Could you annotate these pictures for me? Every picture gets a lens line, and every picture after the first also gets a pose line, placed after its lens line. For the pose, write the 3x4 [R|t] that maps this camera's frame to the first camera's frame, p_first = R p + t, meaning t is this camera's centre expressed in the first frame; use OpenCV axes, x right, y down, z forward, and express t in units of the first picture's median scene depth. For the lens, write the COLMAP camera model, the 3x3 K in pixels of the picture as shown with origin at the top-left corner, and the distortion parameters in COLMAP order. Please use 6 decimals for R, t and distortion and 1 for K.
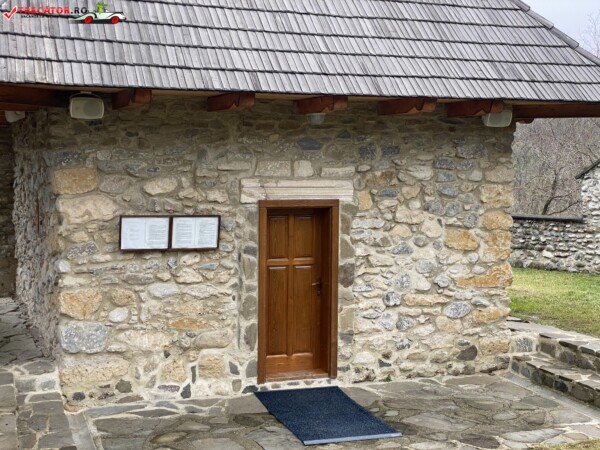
lens RADIAL K [[897.4, 0, 298.1], [0, 897.4, 206.5], [0, 0, 1]] dist [0.121907, 0.000000]
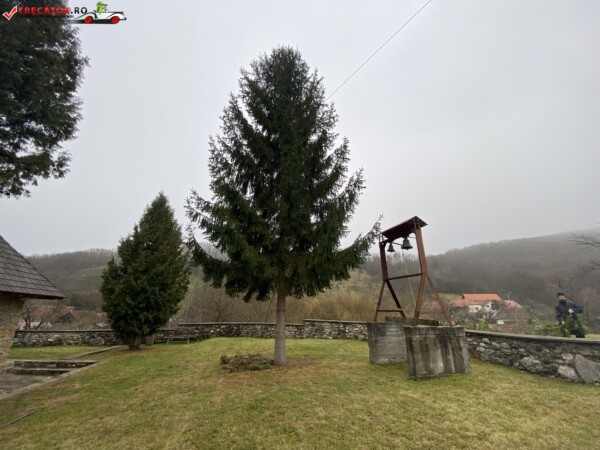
lens RADIAL K [[241.4, 0, 298.3], [0, 241.4, 226.5], [0, 0, 1]] dist [0.014706, -0.015255]
pose [[0.138743, 0.328827, 0.934143, -0.697722], [0.038036, 0.940801, -0.336820, -0.001232], [-0.989598, 0.082262, 0.118023, -0.277873]]
